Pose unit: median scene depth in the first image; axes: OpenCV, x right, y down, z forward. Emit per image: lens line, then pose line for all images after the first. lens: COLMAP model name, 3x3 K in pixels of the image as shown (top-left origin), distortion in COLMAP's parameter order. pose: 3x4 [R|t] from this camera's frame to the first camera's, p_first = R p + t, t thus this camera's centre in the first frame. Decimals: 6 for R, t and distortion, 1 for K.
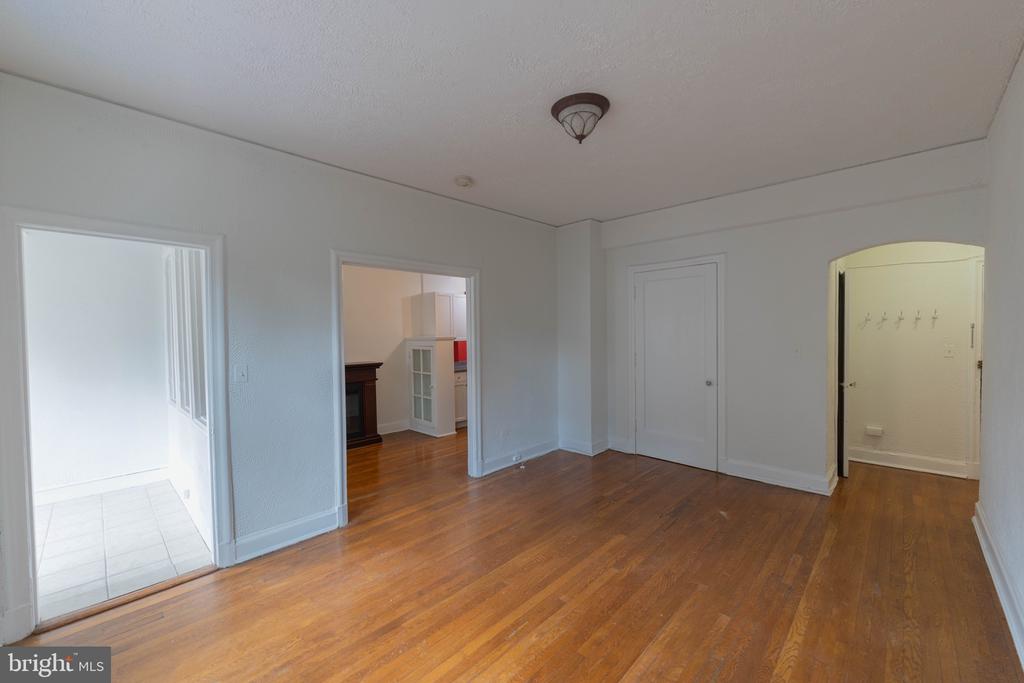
lens RADIAL K [[413.7, 0, 524.0], [0, 413.7, 337.6], [0, 0, 1]] dist [-0.001382, -0.000742]
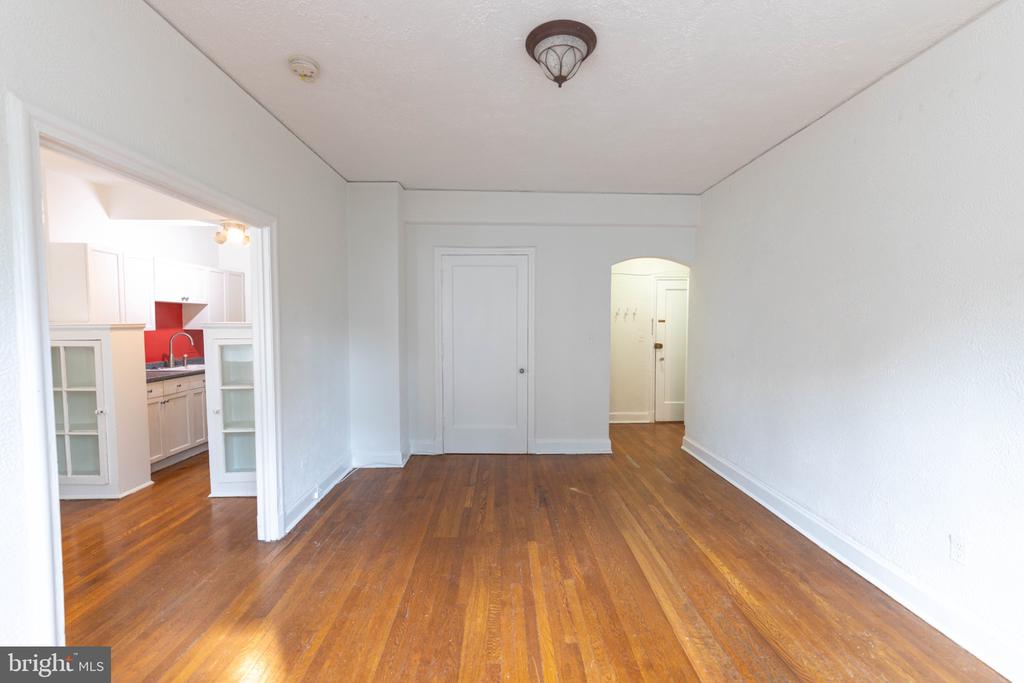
lens RADIAL K [[413.7, 0, 517.6], [0, 413.7, 343.1], [0, 0, 1]] dist [-0.001382, -0.000742]
pose [[0.706091, -0.021284, 0.707801, -0.296748], [-0.001807, 0.999491, 0.031858, 0.007522], [-0.708119, -0.023774, 0.705693, 0.274571]]
